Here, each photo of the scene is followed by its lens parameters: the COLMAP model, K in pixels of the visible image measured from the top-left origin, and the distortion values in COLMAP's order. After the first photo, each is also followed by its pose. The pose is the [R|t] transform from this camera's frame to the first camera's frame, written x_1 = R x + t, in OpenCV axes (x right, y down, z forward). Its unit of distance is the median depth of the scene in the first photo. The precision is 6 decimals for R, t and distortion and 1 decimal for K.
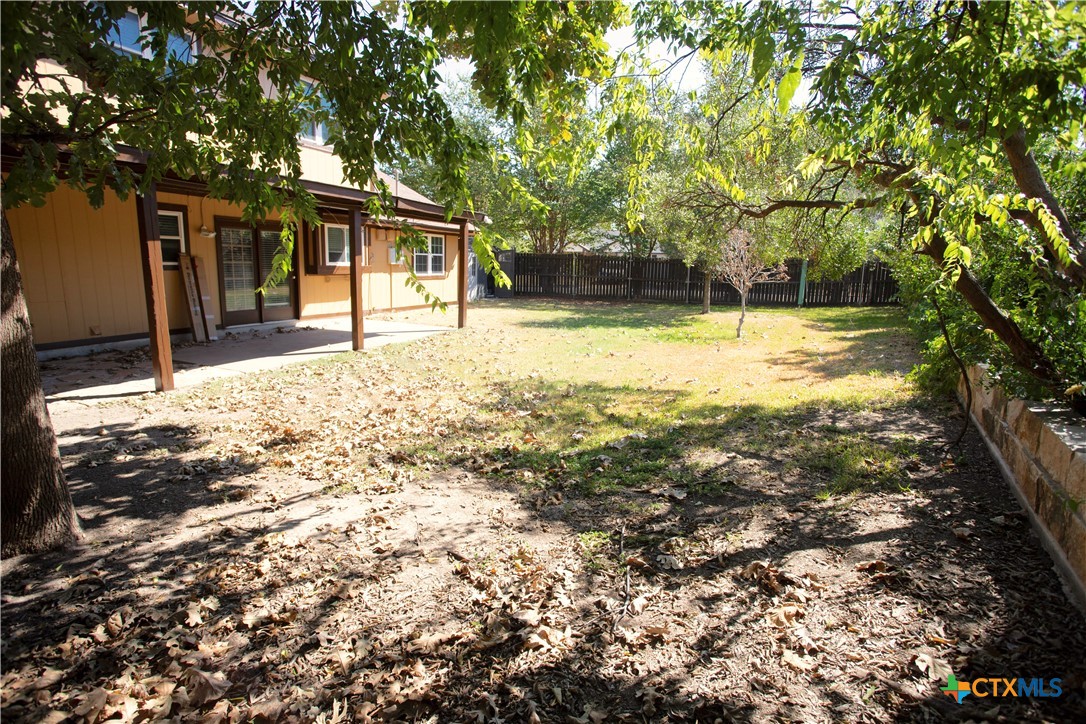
lens RADIAL K [[538.2, 0, 543.0], [0, 538.2, 362.0], [0, 0, 1]] dist [-0.057694, 0.025416]
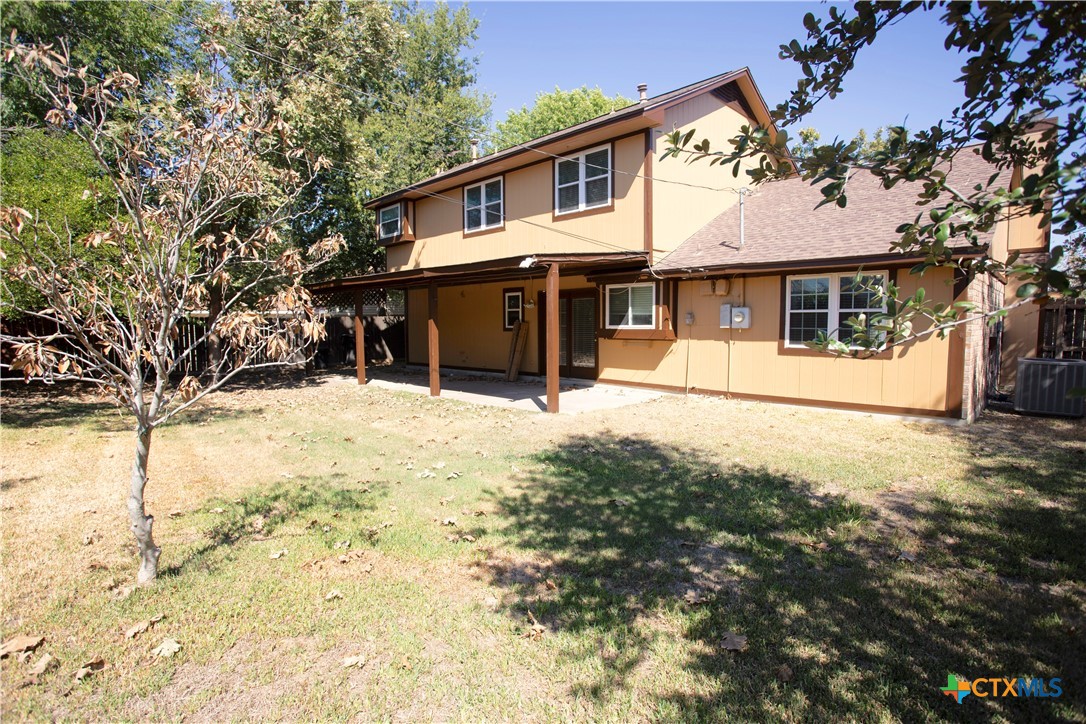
lens RADIAL K [[538.2, 0, 543.0], [0, 538.2, 362.0], [0, 0, 1]] dist [-0.057694, 0.025416]
pose [[-0.364765, 0.043018, -0.930105, 0.407968], [-0.176830, 0.977551, 0.114561, -0.164358], [0.914154, 0.206259, -0.348970, 0.959010]]
